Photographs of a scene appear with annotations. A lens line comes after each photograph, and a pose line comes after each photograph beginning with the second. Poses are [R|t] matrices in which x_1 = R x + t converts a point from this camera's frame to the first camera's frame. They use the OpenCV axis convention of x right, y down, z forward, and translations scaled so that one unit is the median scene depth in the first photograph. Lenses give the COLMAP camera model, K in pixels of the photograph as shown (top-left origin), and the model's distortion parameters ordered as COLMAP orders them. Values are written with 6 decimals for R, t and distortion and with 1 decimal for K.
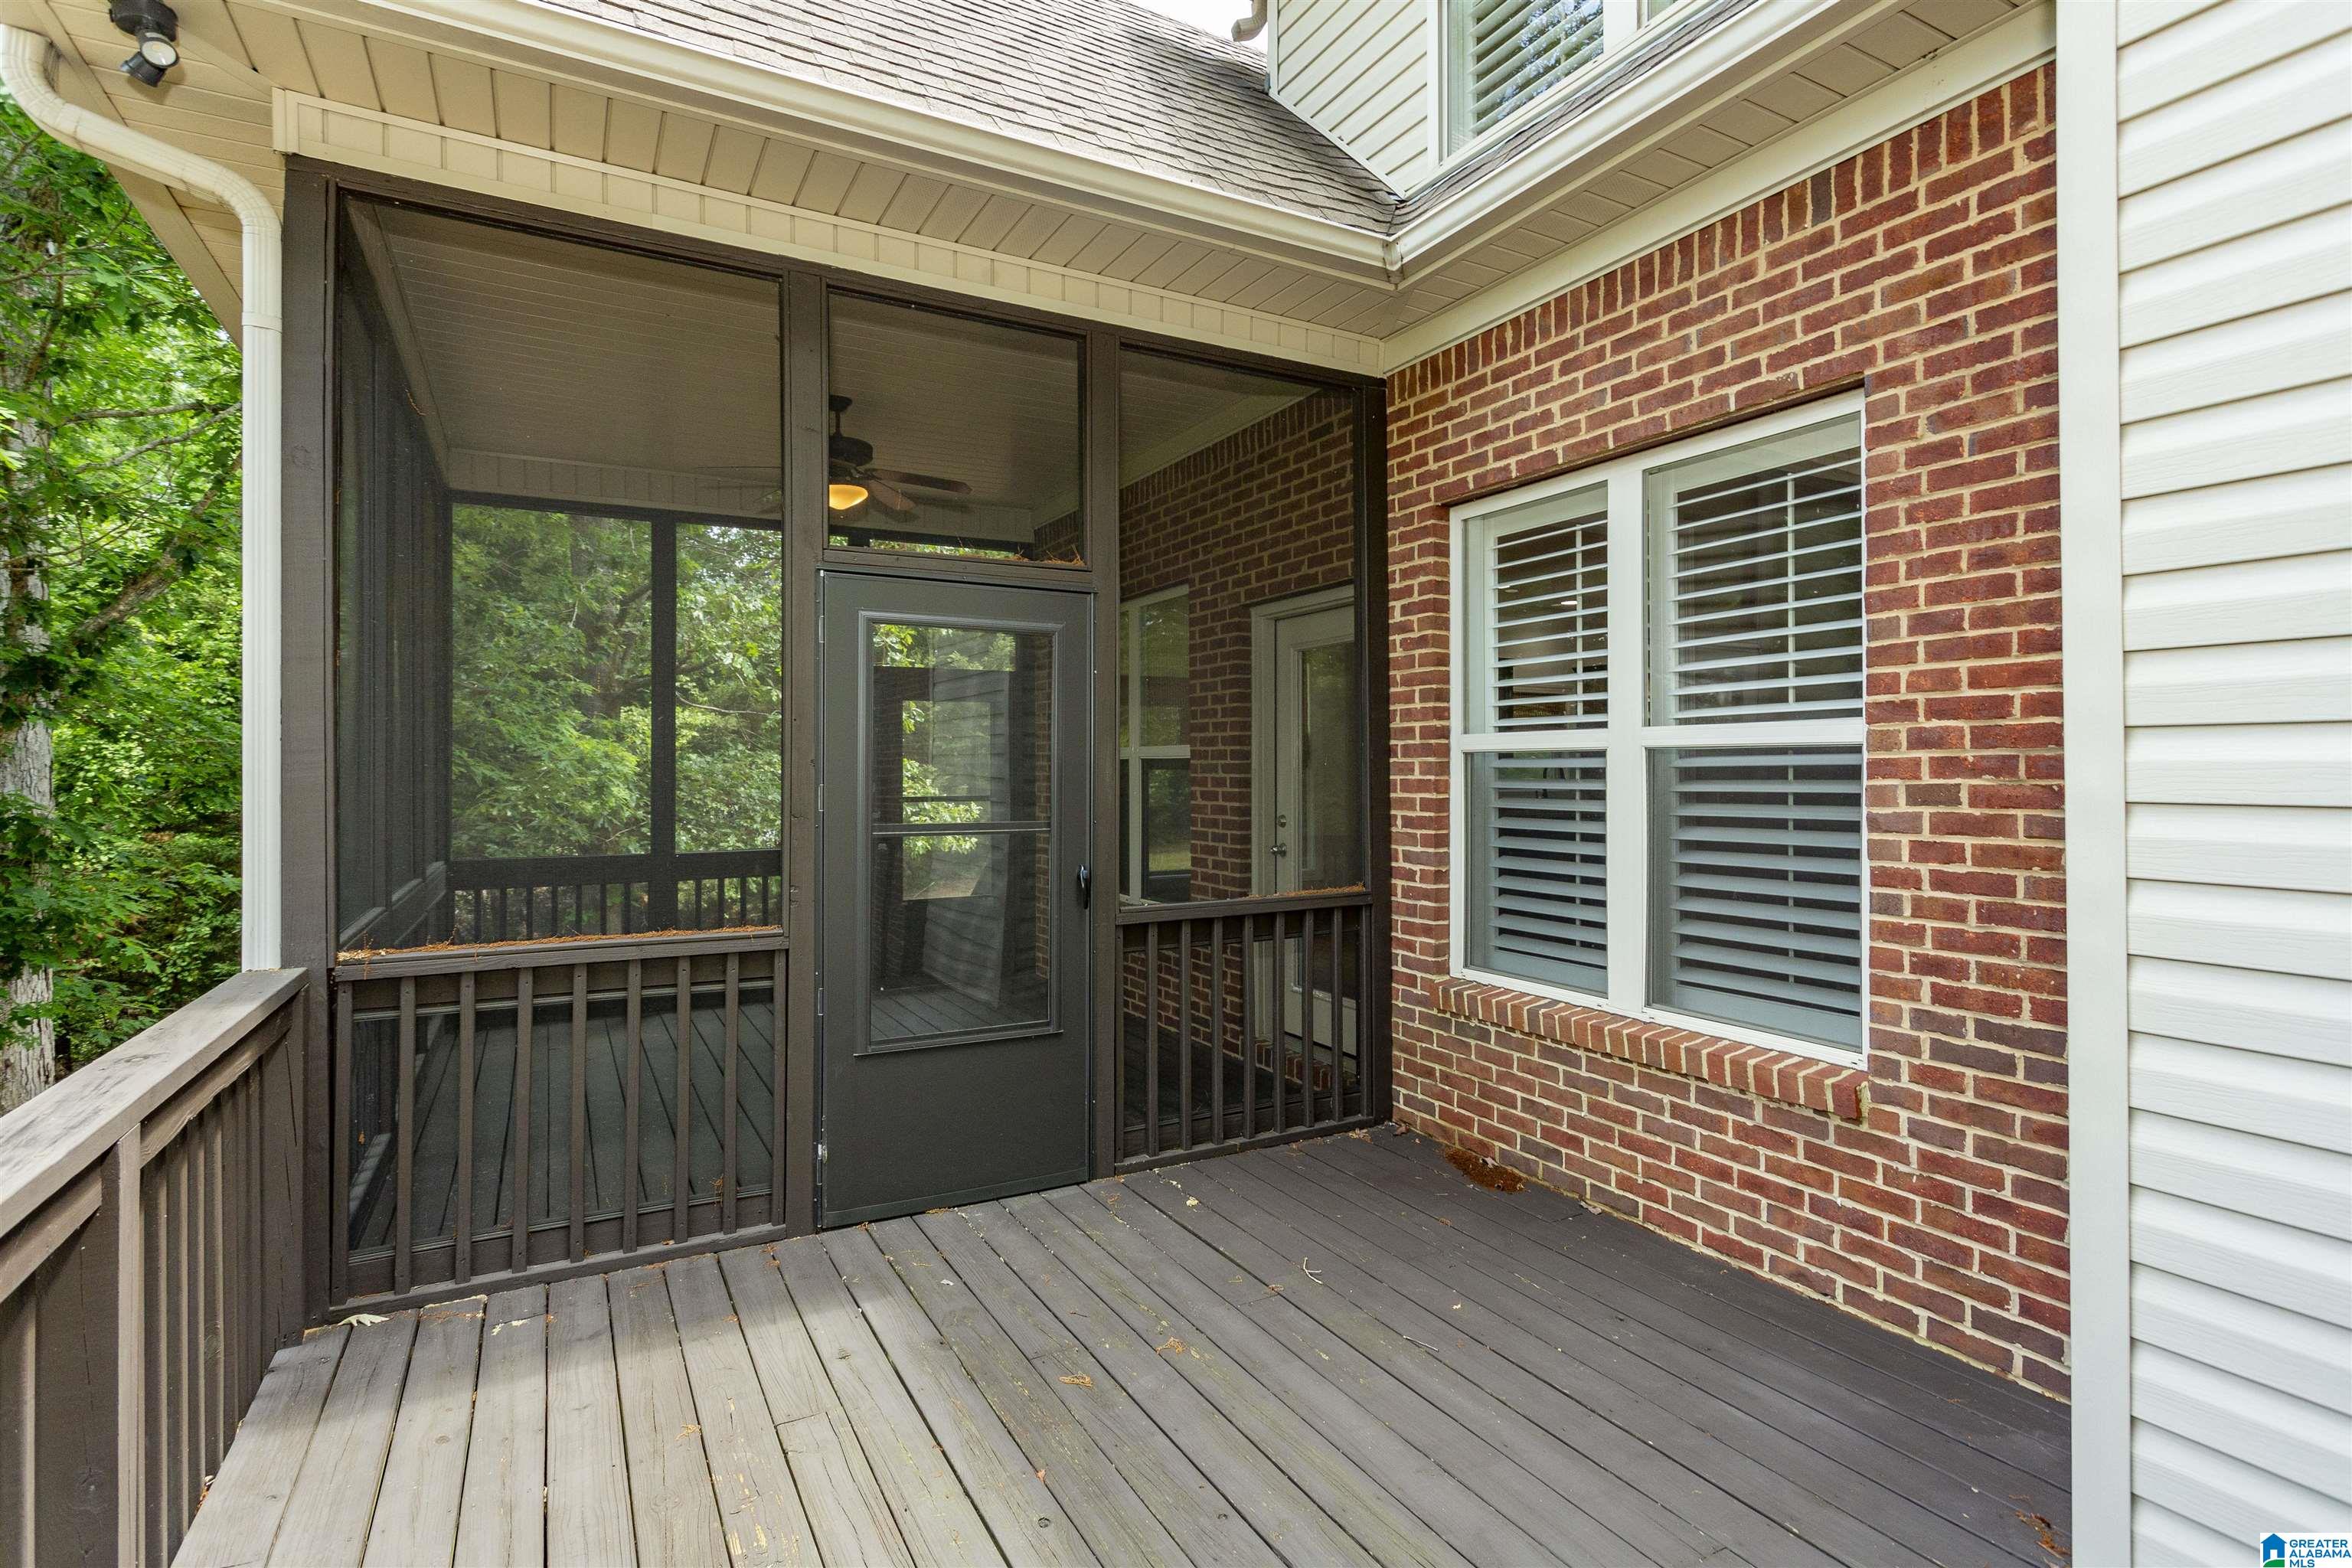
lens RADIAL K [[1131.2, 0, 1167.1], [0, 1131.2, 764.1], [0, 0, 1]] dist [0.004511, 0.000808]
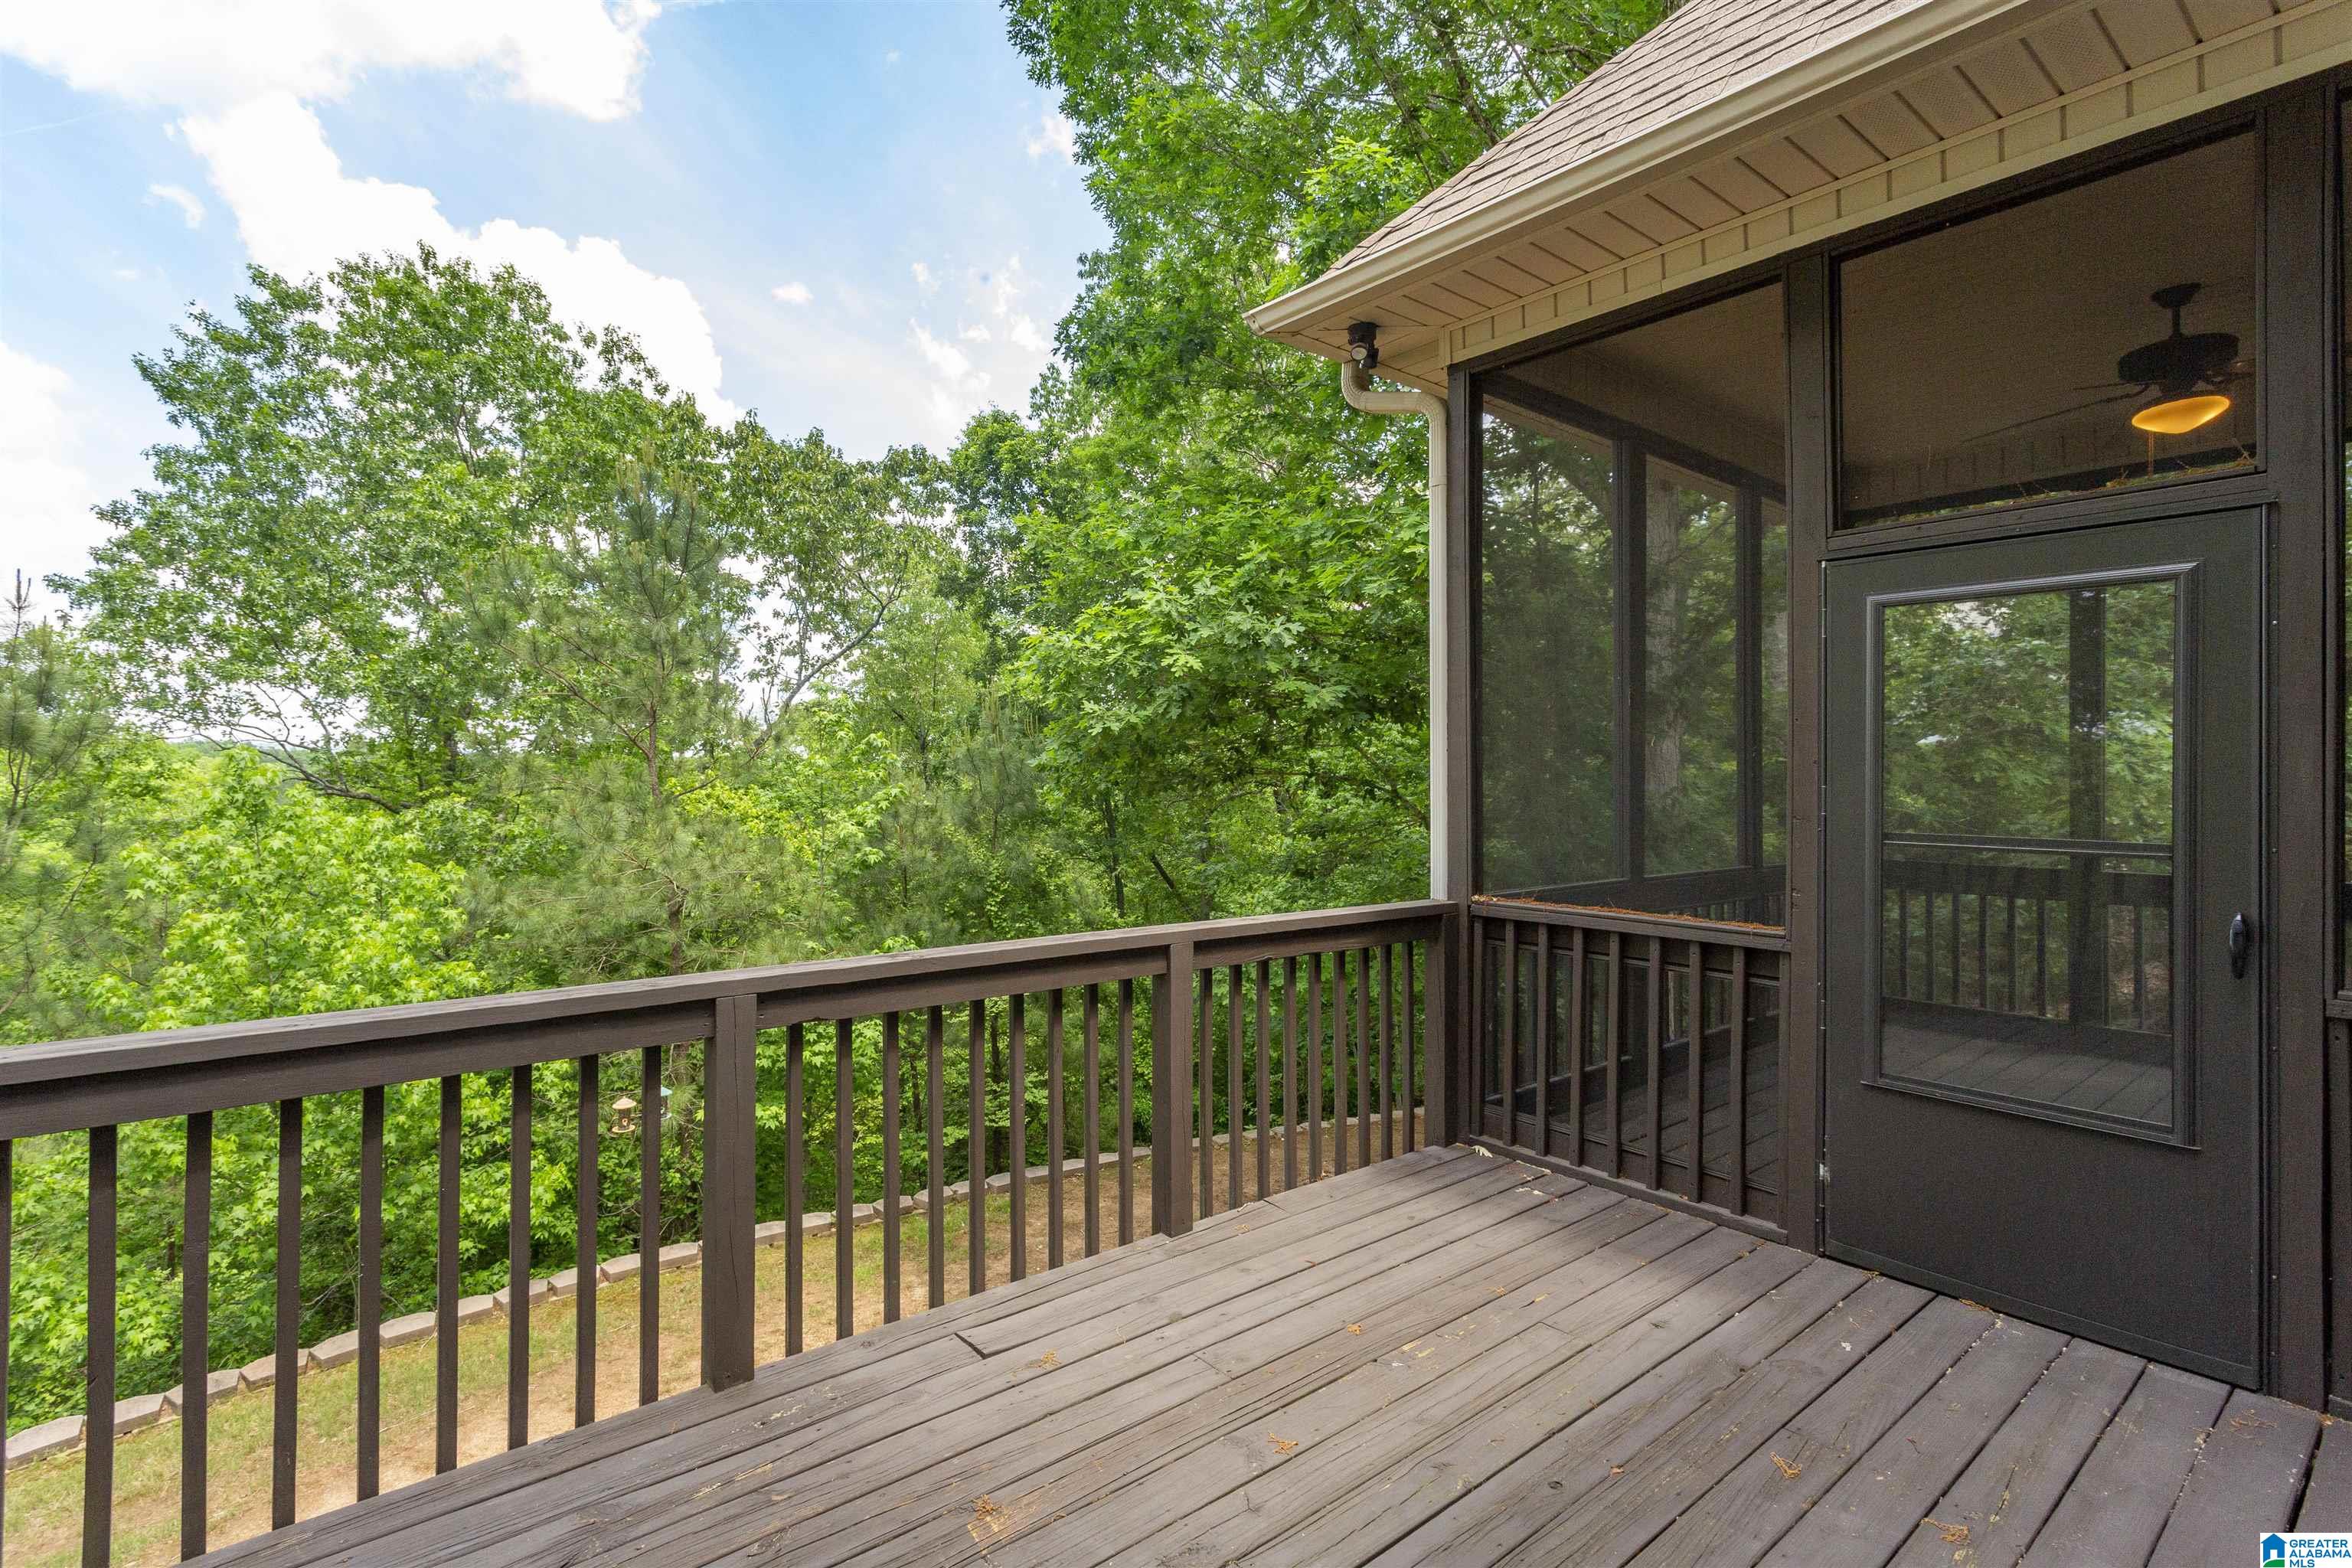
lens RADIAL K [[1131.2, 0, 1166.2], [0, 1131.2, 780.7], [0, 0, 1]] dist [0.004511, 0.000808]
pose [[0.185532, 0.007441, -0.982610, 0.556197], [0.000778, 0.999970, 0.007719, 0.005432], [0.982638, -0.002197, 0.185520, 0.297640]]
